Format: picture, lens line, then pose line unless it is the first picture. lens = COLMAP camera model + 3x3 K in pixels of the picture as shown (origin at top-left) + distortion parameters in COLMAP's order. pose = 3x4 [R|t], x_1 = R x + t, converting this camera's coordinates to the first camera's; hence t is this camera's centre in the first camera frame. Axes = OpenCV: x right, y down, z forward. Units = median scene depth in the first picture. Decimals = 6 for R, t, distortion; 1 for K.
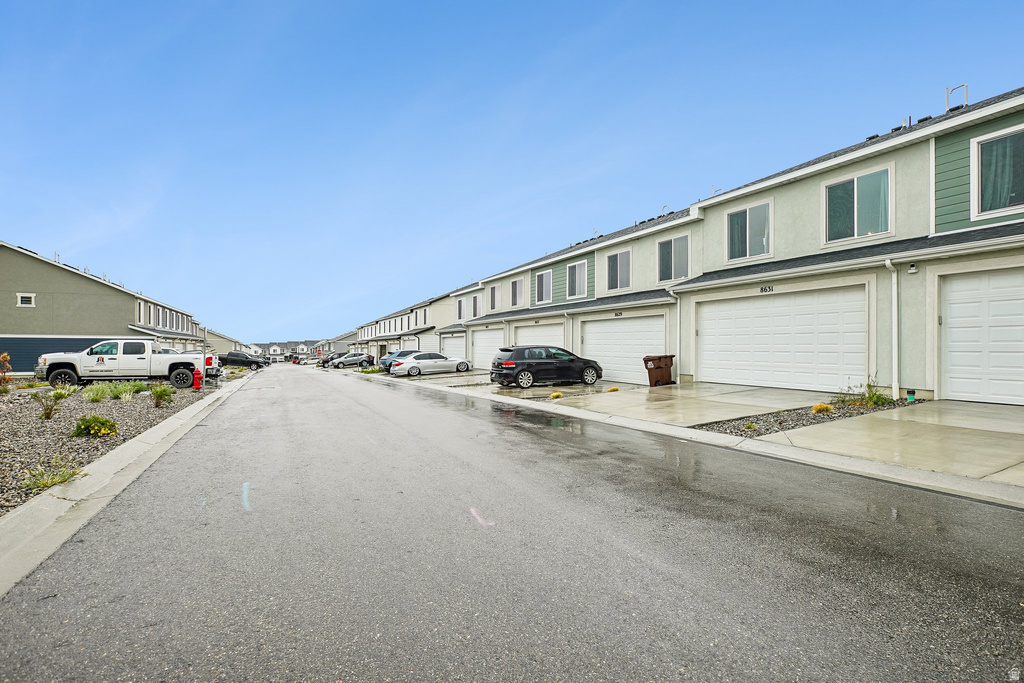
lens RADIAL K [[503.2, 0, 511.6], [0, 503.2, 343.6], [0, 0, 1]] dist [0.000912, 0.000394]
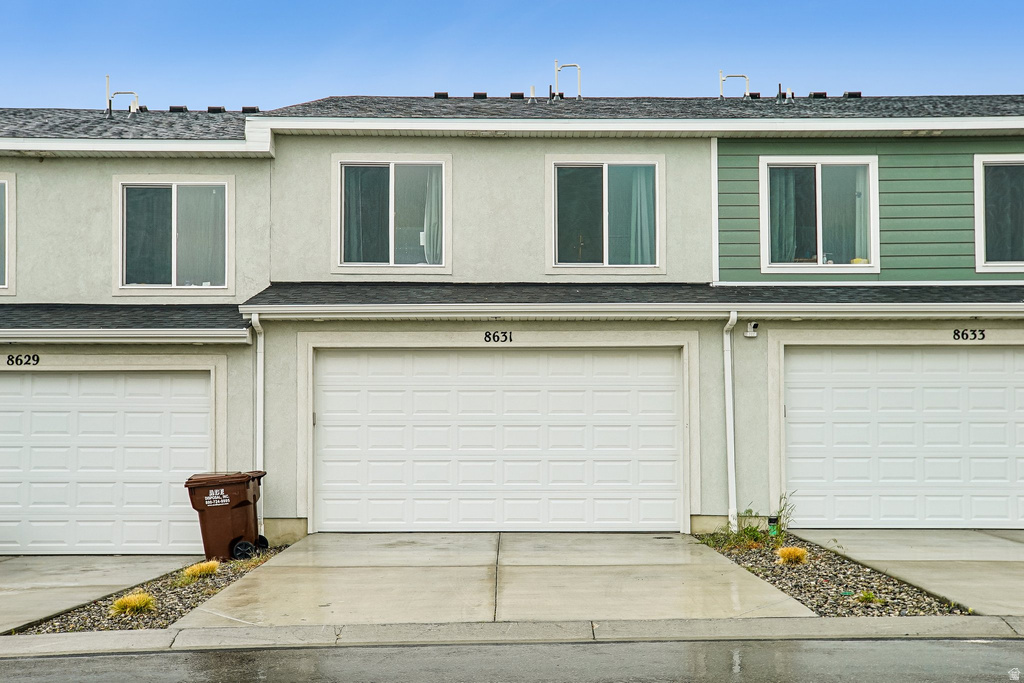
lens RADIAL K [[922.4, 0, 511.1], [0, 922.4, 436.3], [0, 0, 1]] dist [0.009366, 0.011921]
pose [[0.434482, 0.020154, 0.900455, -0.307171], [-0.005132, 0.999789, -0.019901, 0.008782], [-0.900666, 0.004026, 0.434494, 0.596620]]
